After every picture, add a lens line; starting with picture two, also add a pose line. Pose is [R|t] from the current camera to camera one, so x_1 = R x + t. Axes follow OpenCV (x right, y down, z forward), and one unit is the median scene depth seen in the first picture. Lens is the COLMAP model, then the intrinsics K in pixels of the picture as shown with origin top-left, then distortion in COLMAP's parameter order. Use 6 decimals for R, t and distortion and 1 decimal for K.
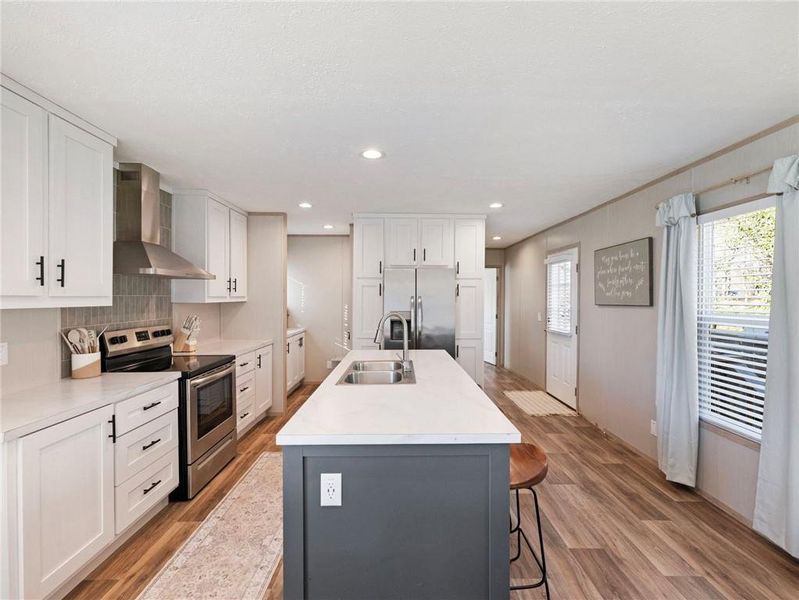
lens RADIAL K [[374.4, 0, 399.5], [0, 374.4, 300.0], [0, 0, 1]] dist [0.001111, -0.000248]
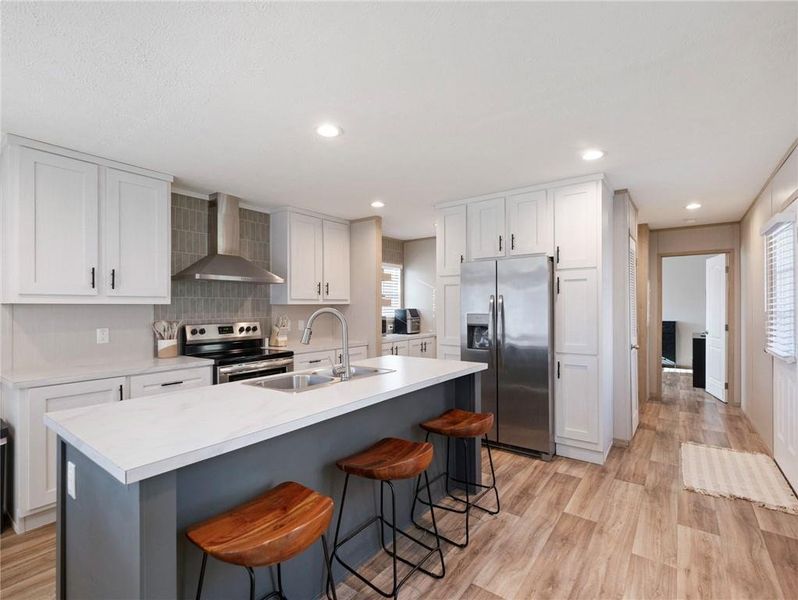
lens RADIAL K [[376.3, 0, 399.0], [0, 376.3, 304.3], [0, 0, 1]] dist [-0.001268, -0.000281]
pose [[0.794338, -0.010425, -0.607387, 0.446961], [0.002249, 0.999896, -0.014221, 0.024639], [0.607472, 0.009930, 0.794279, 0.297327]]
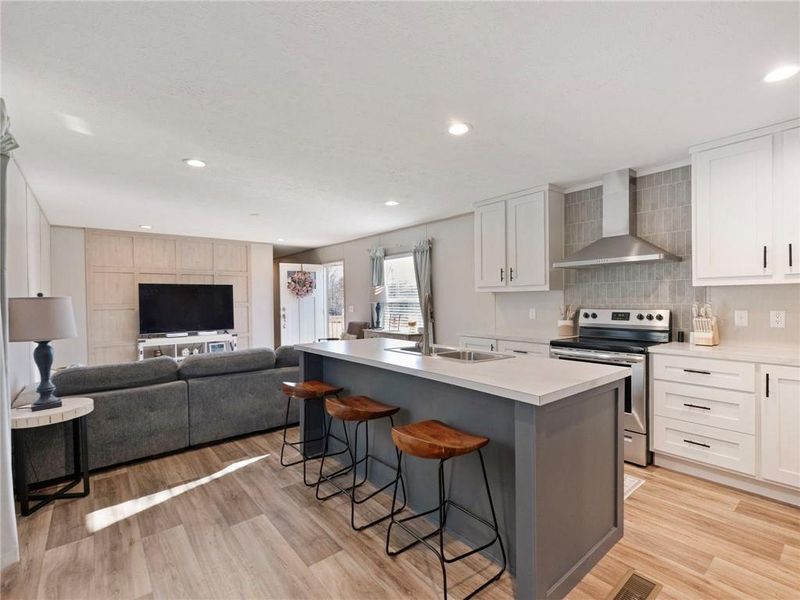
lens RADIAL K [[374.9, 0, 400.0], [0, 374.9, 300.0], [0, 0, 1]] dist [0.001111, -0.000248]
pose [[-0.776902, 0.005338, -0.629599, 0.487507], [0.003006, 0.999984, 0.004769, 0.031824], [0.629615, 0.001812, -0.776905, 1.233898]]
